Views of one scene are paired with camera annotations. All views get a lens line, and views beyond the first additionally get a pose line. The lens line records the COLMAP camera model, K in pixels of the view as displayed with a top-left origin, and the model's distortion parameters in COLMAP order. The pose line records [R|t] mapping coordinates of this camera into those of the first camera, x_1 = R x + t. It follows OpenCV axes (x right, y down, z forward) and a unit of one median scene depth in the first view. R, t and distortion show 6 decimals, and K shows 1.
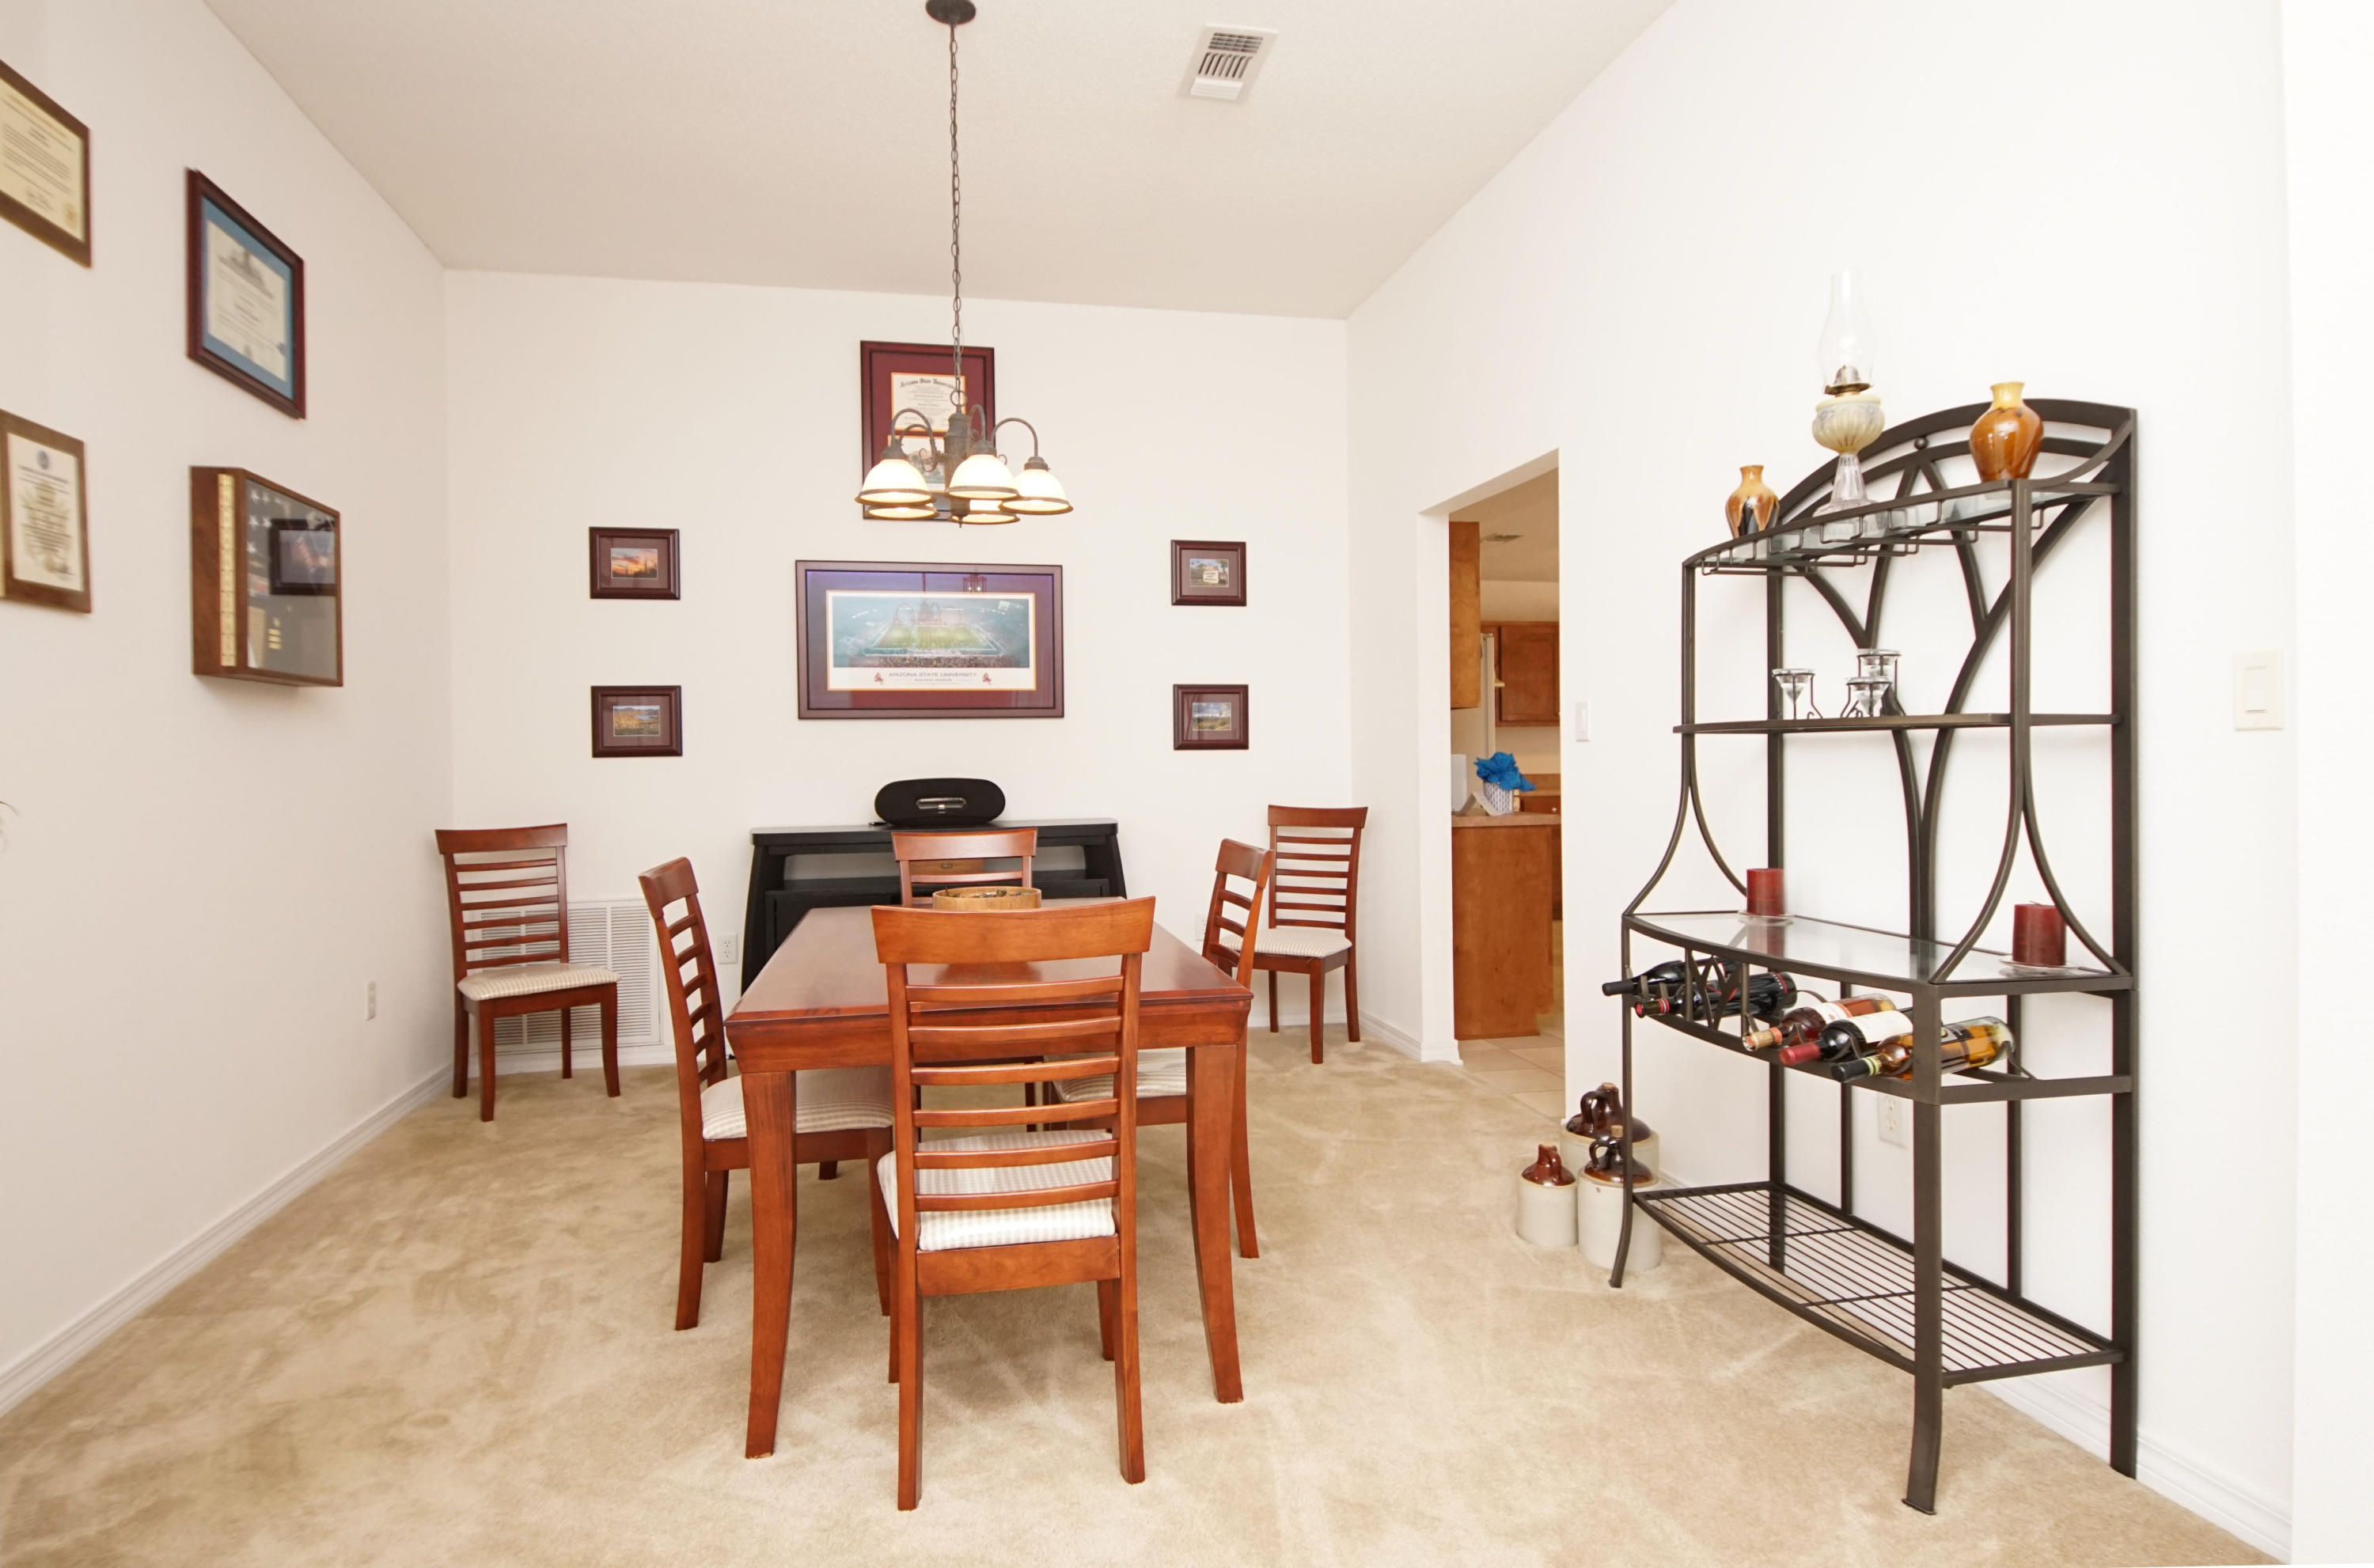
lens RADIAL K [[1290.5, 0, 1181.0], [0, 1290.5, 762.9], [0, 0, 1]] dist [-0.001737, -0.000867]
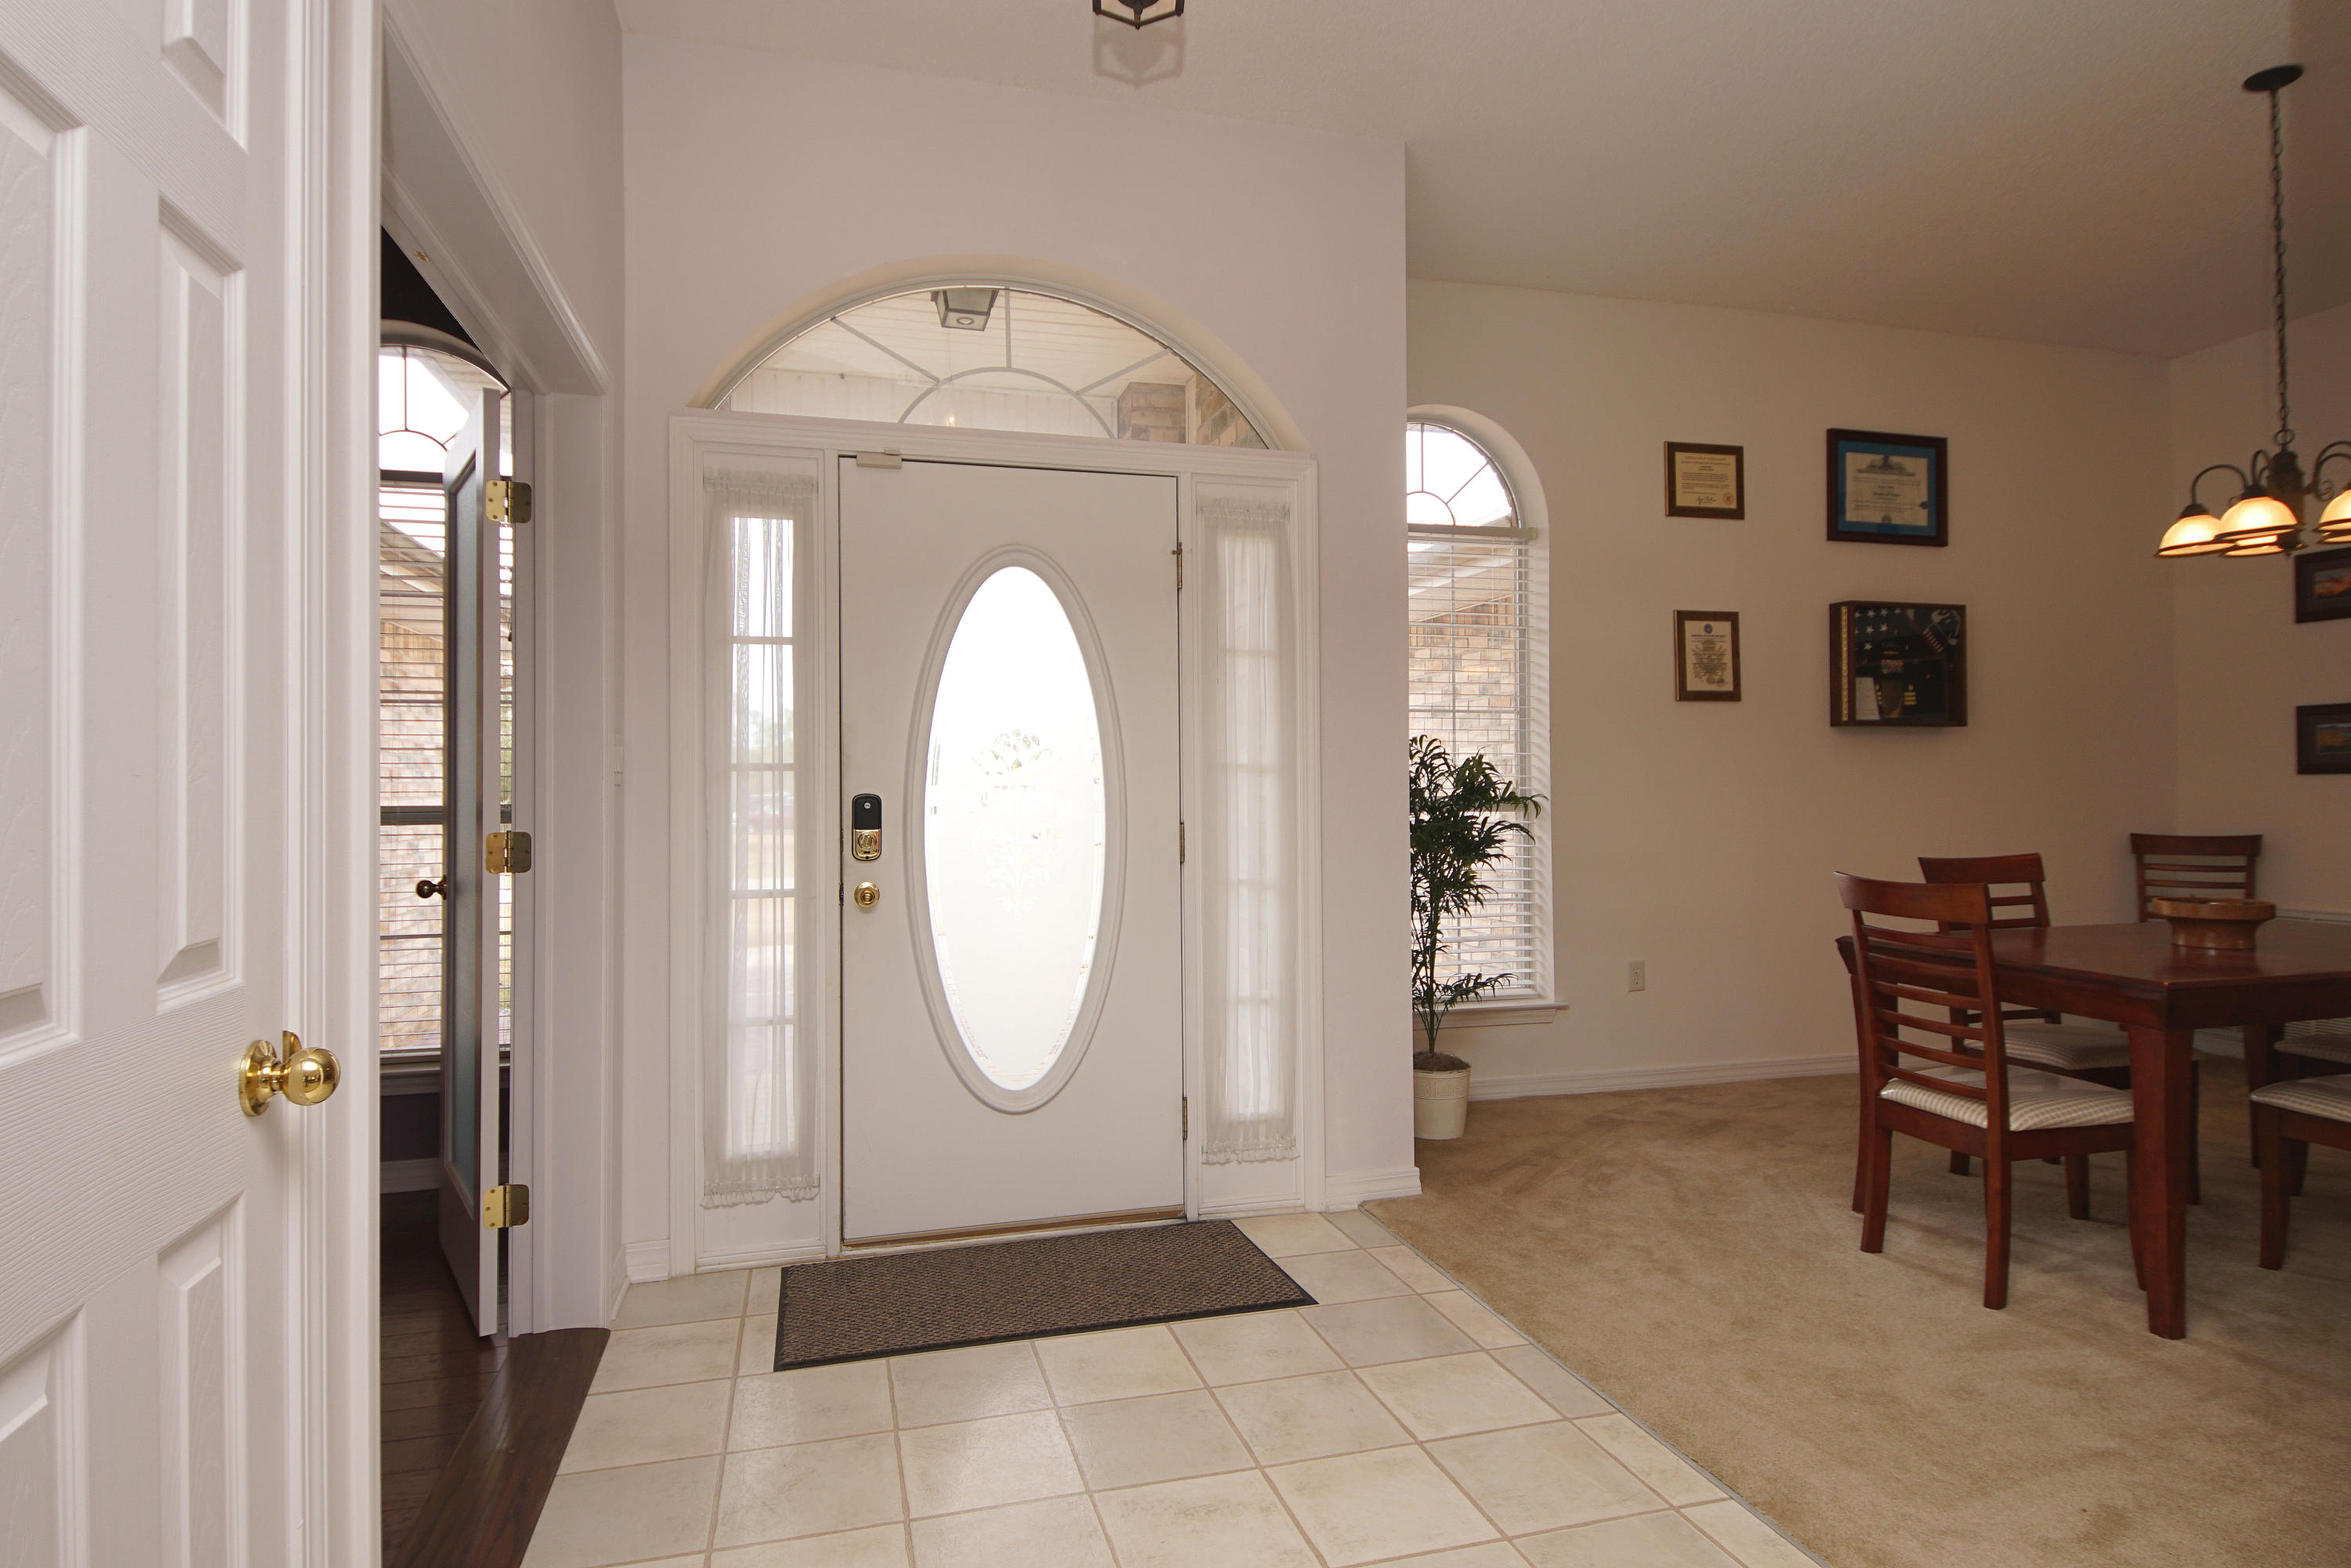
lens RADIAL K [[1264.5, 0, 1174.7], [0, 1264.5, 766.6], [0, 0, 1]] dist [0.032871, -0.028875]
pose [[0.062779, -0.003666, -0.998021, 0.846709], [-0.001335, 0.999992, -0.003758, -0.008659], [0.998027, 0.001569, 0.062774, 0.033393]]
